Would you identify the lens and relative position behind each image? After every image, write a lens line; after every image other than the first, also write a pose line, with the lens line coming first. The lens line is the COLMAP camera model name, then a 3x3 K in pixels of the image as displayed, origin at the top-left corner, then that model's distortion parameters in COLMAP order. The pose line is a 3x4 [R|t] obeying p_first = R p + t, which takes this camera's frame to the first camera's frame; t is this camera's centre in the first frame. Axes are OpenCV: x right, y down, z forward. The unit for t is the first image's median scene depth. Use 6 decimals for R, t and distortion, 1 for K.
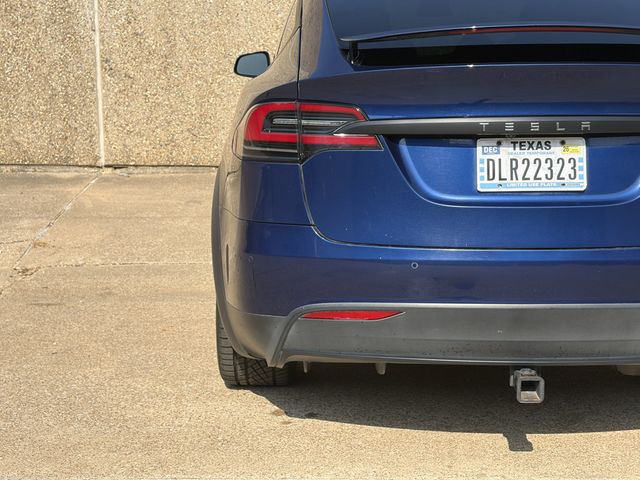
lens RADIAL K [[1056.8, 0, 303.6], [0, 1056.8, 248.1], [0, 0, 1]] dist [0.121525, 0.000000]
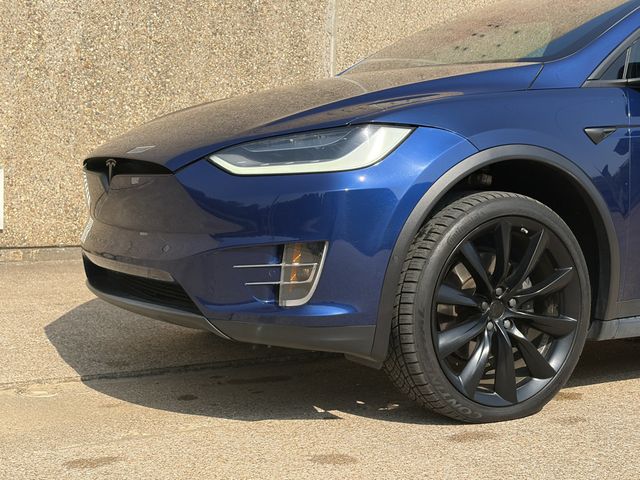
lens RADIAL K [[1048.6, 0, 322.9], [0, 1048.6, 244.2], [0, 0, 1]] dist [0.088565, 0.000000]
pose [[0.847124, -0.022575, 0.530916, -1.905973], [0.091026, 0.990495, -0.103124, 0.029579], [-0.523541, 0.135686, 0.841127, 0.900383]]
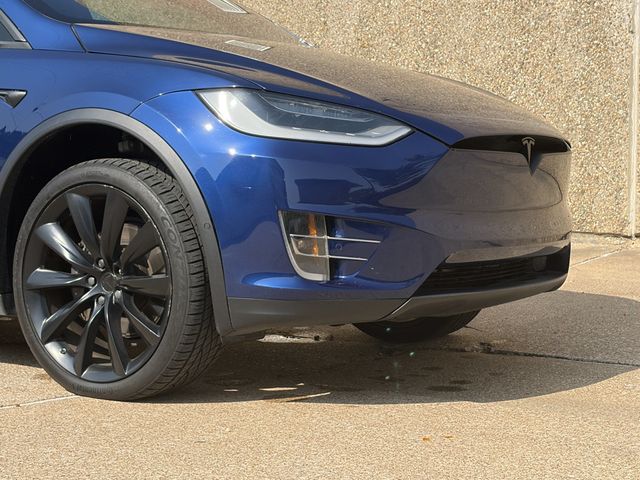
lens RADIAL K [[1308.4, 0, 335.7], [0, 1308.4, 234.1], [0, 0, 1]] dist [0.239947, 0.000000]
pose [[0.835035, 0.038971, -0.548814, 0.321468], [-0.113254, 0.988302, -0.102140, 0.079172], [0.538414, 0.147446, 0.829681, 0.666287]]
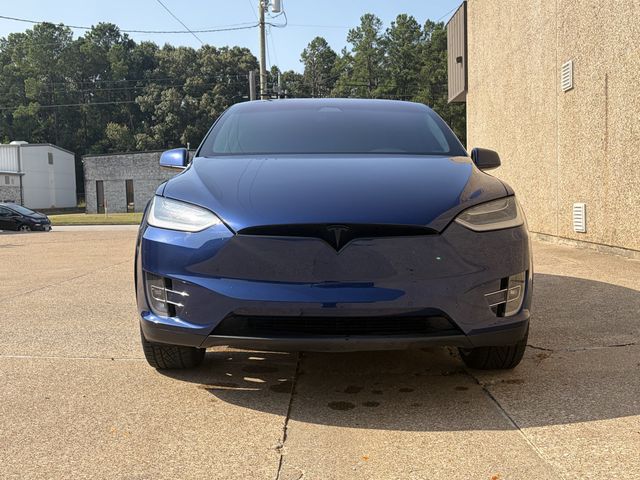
lens RADIAL K [[680.5, 0, 320.3], [0, 680.5, 235.4], [0, 0, 1]] dist [0.025541, 0.000000]
pose [[0.011299, 0.057582, -0.998277, 0.641072], [-0.184791, 0.981265, 0.054509, -0.217178], [0.982713, 0.183856, 0.021728, 1.862526]]
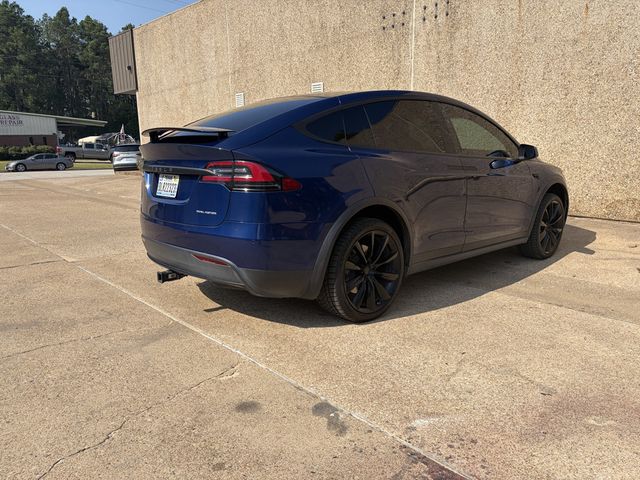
lens RADIAL K [[485.7, 0, 323.0], [0, 485.7, 242.4], [0, 0, 1]] dist [0.049687, -0.049126]
pose [[0.694679, 0.137256, -0.706103, 1.260934], [-0.140672, 0.988595, 0.053772, -0.060087], [0.705430, 0.061975, 0.706065, 0.471566]]
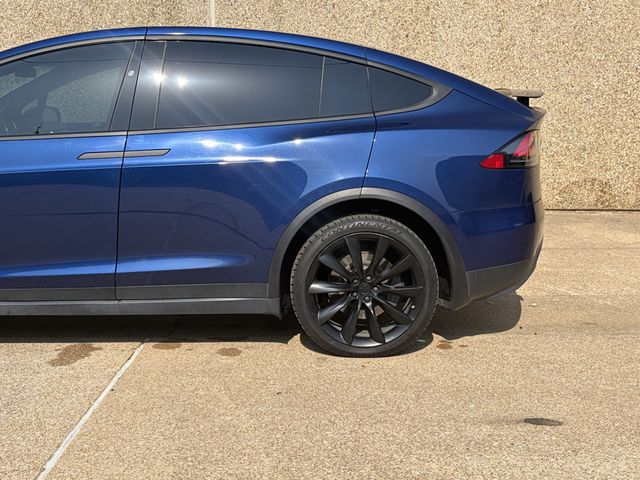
lens RADIAL K [[815.3, 0, 316.8], [0, 815.3, 243.2], [0, 0, 1]] dist [0.034892, 0.000000]
pose [[0.998954, -0.002252, 0.045673, -0.360493], [0.003896, 0.999346, -0.035939, -0.024648], [-0.045562, 0.036080, 0.998310, 0.348150]]
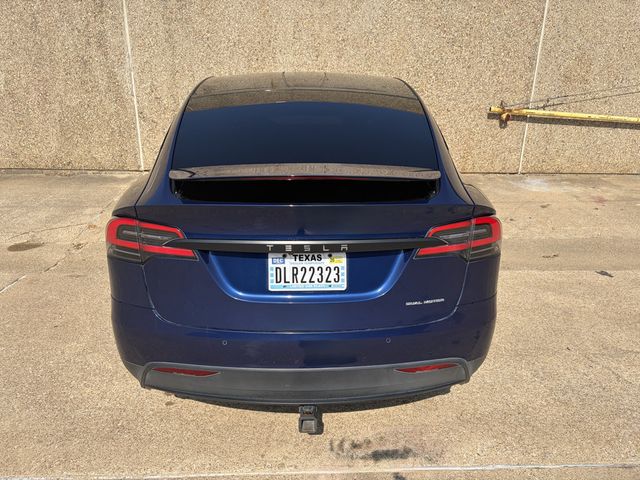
lens RADIAL K [[485.7, 0, 318.3], [0, 485.7, 243.9], [0, 0, 1]] dist [0.049687, -0.049126]
pose [[0.998269, -0.006991, 0.058396, 0.191351], [-0.000912, 0.990951, 0.134222, -0.197389], [-0.058806, -0.134043, 0.989229, 0.384300]]
